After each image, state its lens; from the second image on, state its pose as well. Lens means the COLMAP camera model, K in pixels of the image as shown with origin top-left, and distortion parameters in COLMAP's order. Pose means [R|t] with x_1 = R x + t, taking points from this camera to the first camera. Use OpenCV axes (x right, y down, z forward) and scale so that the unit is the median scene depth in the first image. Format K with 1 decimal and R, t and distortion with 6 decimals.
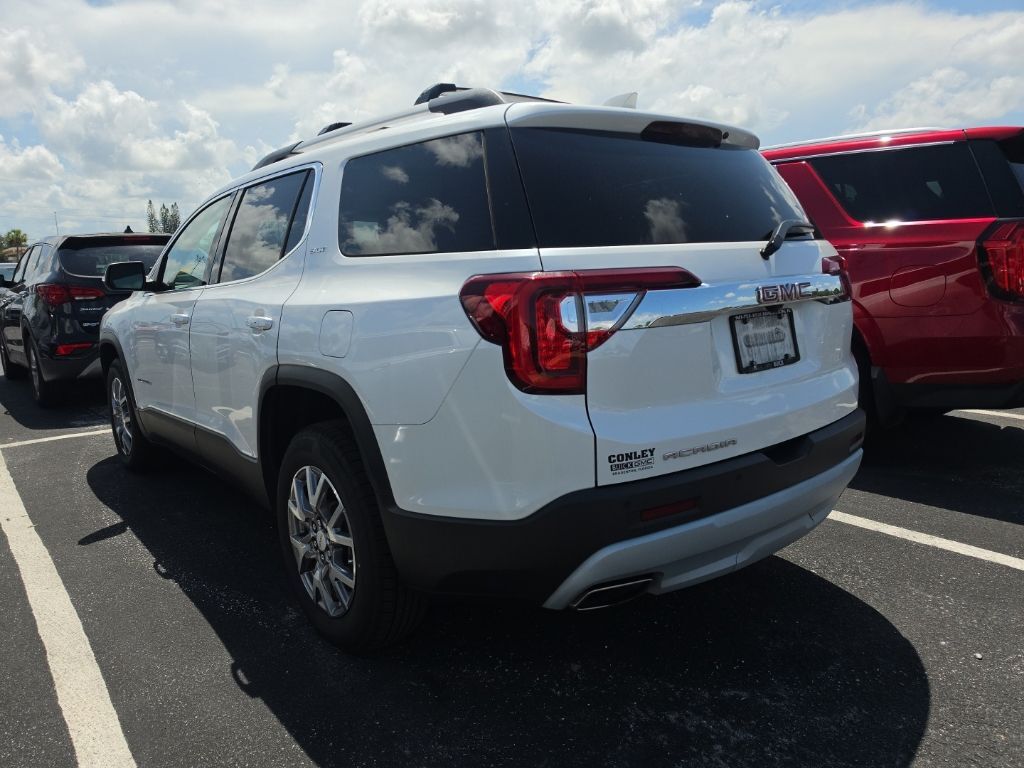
lens RADIAL K [[713.8, 0, 510.0], [0, 713.8, 391.7], [0, 0, 1]] dist [-0.000749, -0.006755]
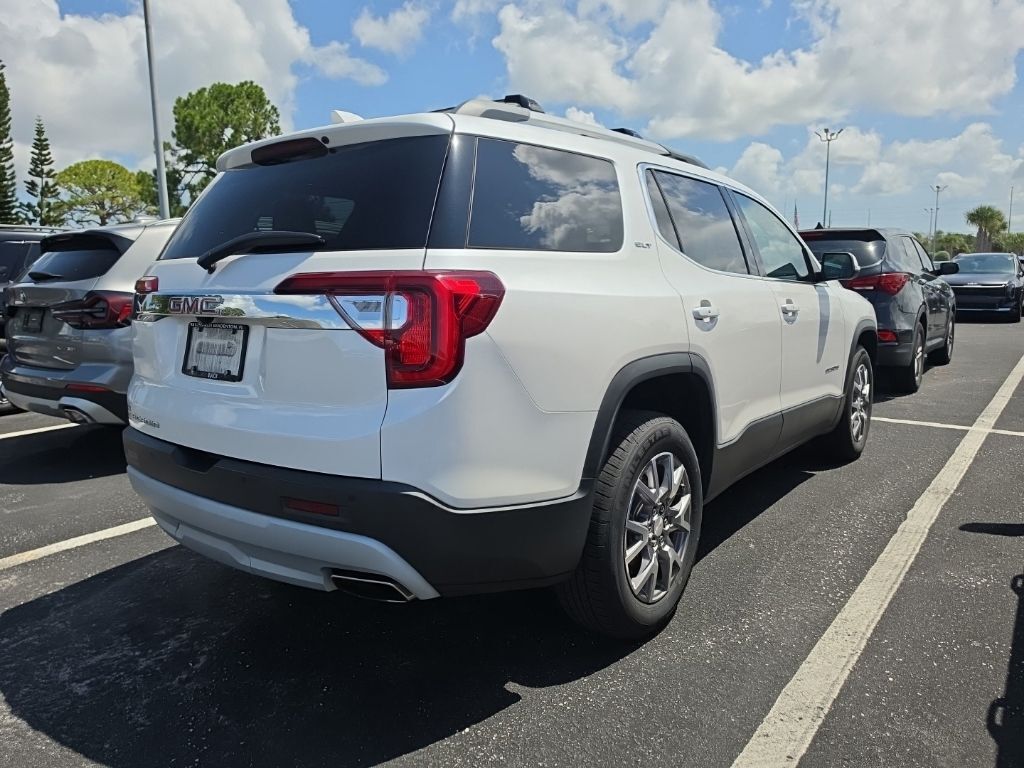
lens RADIAL K [[735.1, 0, 456.3], [0, 735.1, 366.4], [0, 0, 1]] dist [0.000654, -0.006827]
pose [[0.175424, 0.170298, -0.969652, 1.227727], [-0.153424, 0.977621, 0.143941, -0.217371], [0.972465, 0.123518, 0.197626, 0.959807]]
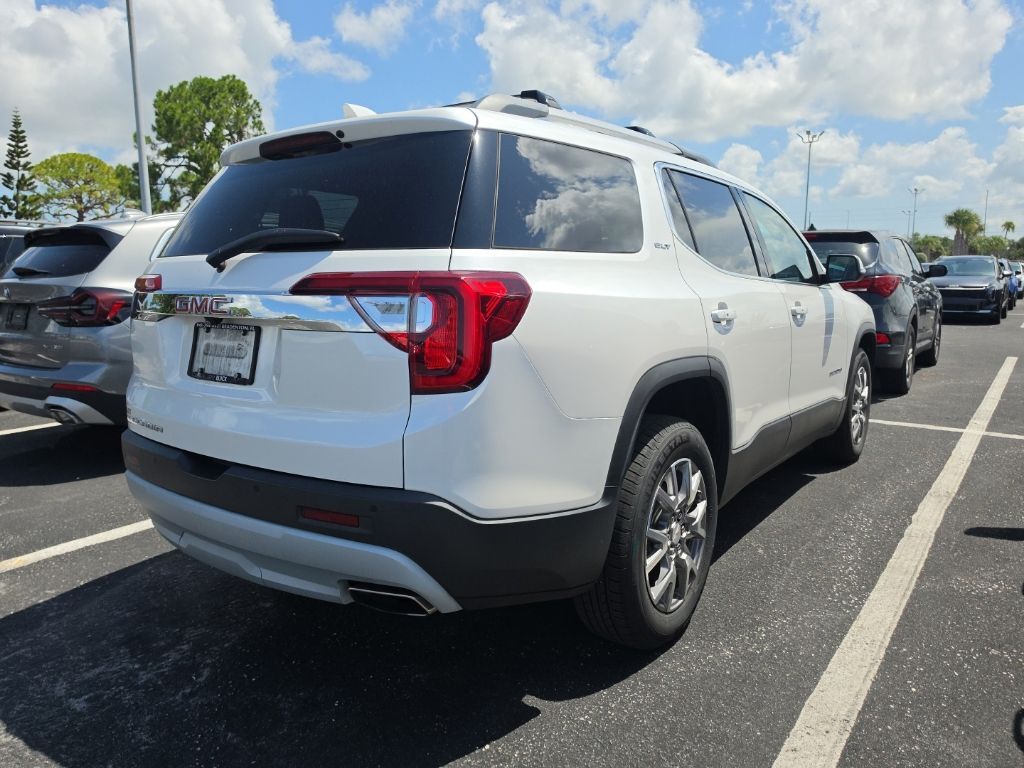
lens RADIAL K [[735.1, 0, 456.3], [0, 735.1, 366.4], [0, 0, 1]] dist [0.000654, -0.006827]
pose [[0.199943, 0.174233, -0.964192, 1.188979], [-0.161927, 0.976407, 0.142862, -0.212804], [0.966335, 0.127564, 0.223439, 0.921361]]
